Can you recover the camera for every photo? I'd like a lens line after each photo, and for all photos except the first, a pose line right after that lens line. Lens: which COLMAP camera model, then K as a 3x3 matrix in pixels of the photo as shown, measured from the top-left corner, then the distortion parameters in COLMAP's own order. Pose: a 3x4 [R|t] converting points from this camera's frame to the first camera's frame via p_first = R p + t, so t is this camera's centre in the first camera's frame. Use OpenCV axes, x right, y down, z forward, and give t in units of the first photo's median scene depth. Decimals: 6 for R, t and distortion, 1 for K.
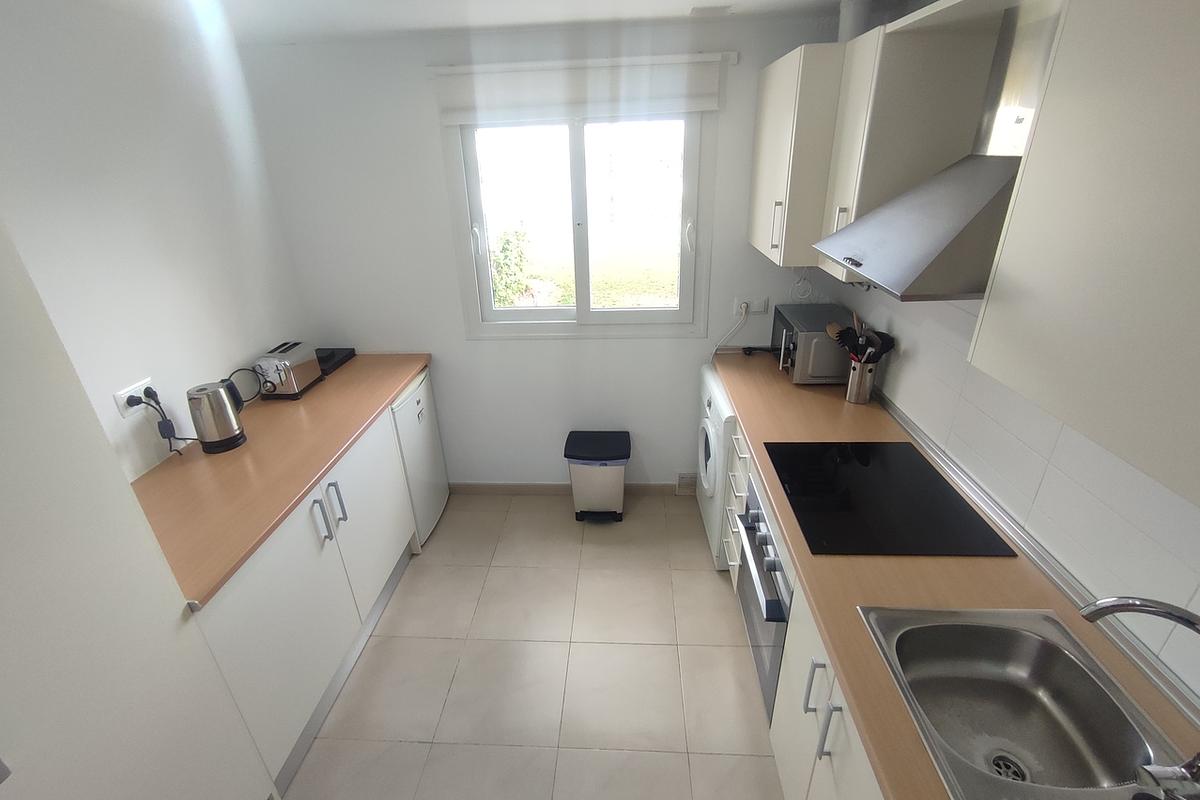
lens RADIAL K [[540.8, 0, 596.4], [0, 540.8, 397.7], [0, 0, 1]] dist [-0.028642, 0.015629]
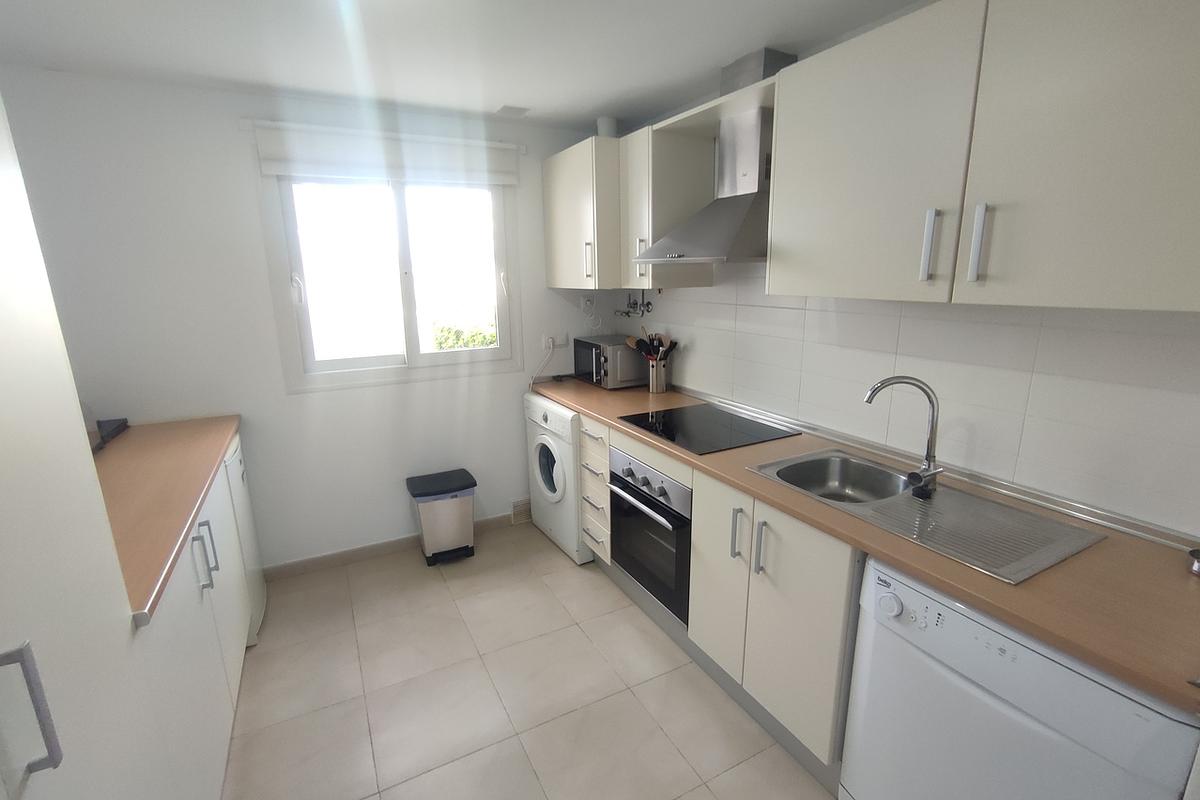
lens RADIAL K [[540.2, 0, 595.4], [0, 540.2, 400.4], [0, 0, 1]] dist [-0.029571, 0.016143]
pose [[0.853307, -0.098716, 0.511978, -0.307174], [0.205188, 0.966262, -0.155676, 0.188467], [-0.479338, 0.237891, 0.844774, -0.041893]]
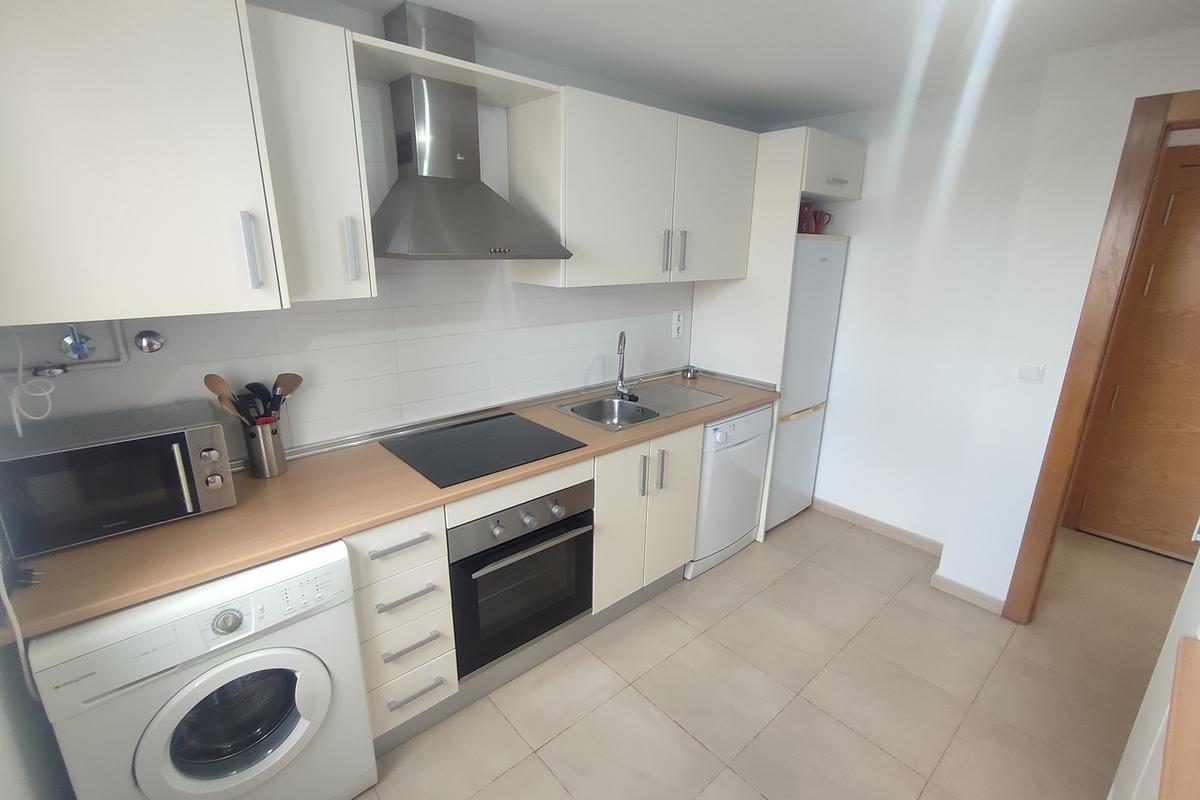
lens RADIAL K [[540.2, 0, 595.4], [0, 540.2, 400.4], [0, 0, 1]] dist [-0.029571, 0.016143]
pose [[-0.703568, -0.176190, 0.688440, -0.342772], [0.306461, 0.798833, 0.517637, -0.317226], [-0.641151, 0.575173, -0.508038, 0.974141]]
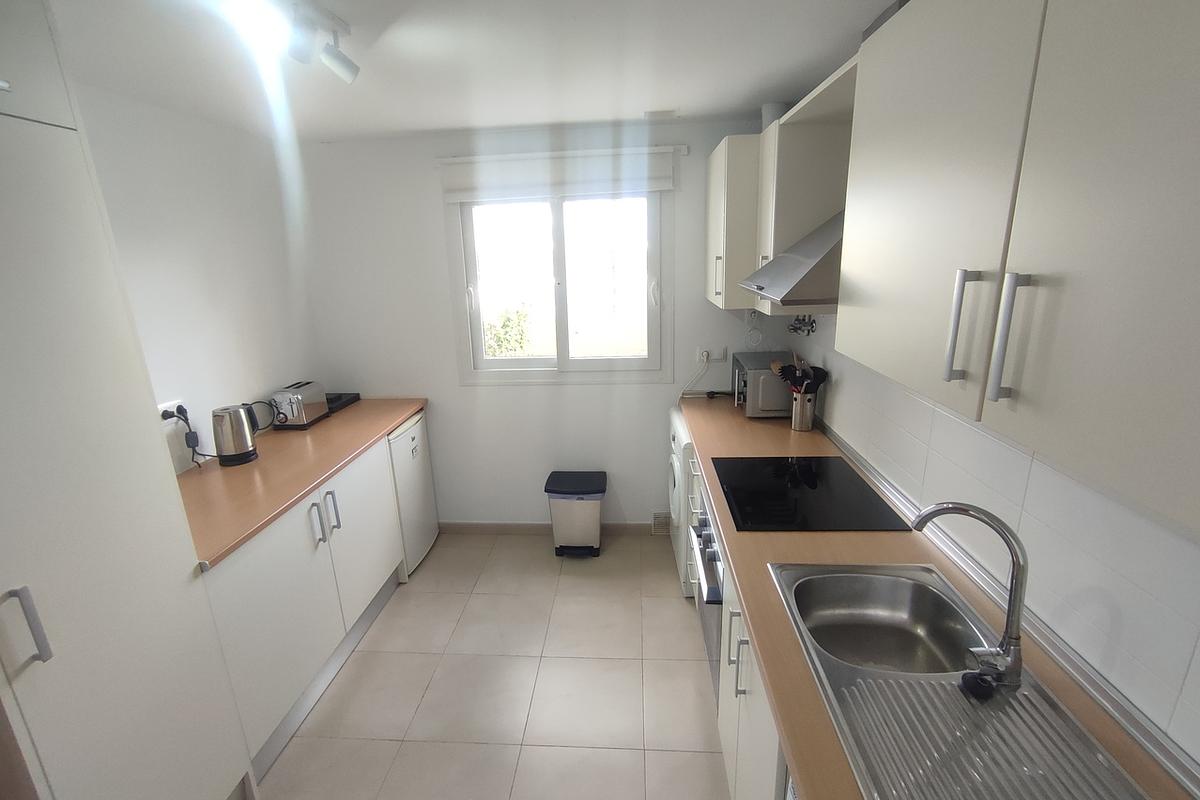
lens RADIAL K [[540.2, 0, 595.4], [0, 540.2, 400.4], [0, 0, 1]] dist [-0.029571, 0.016143]
pose [[0.999910, 0.002950, -0.013104, 0.066211], [-0.005014, 0.987038, -0.160408, 0.120112], [0.012461, 0.160459, 0.986964, -0.112829]]
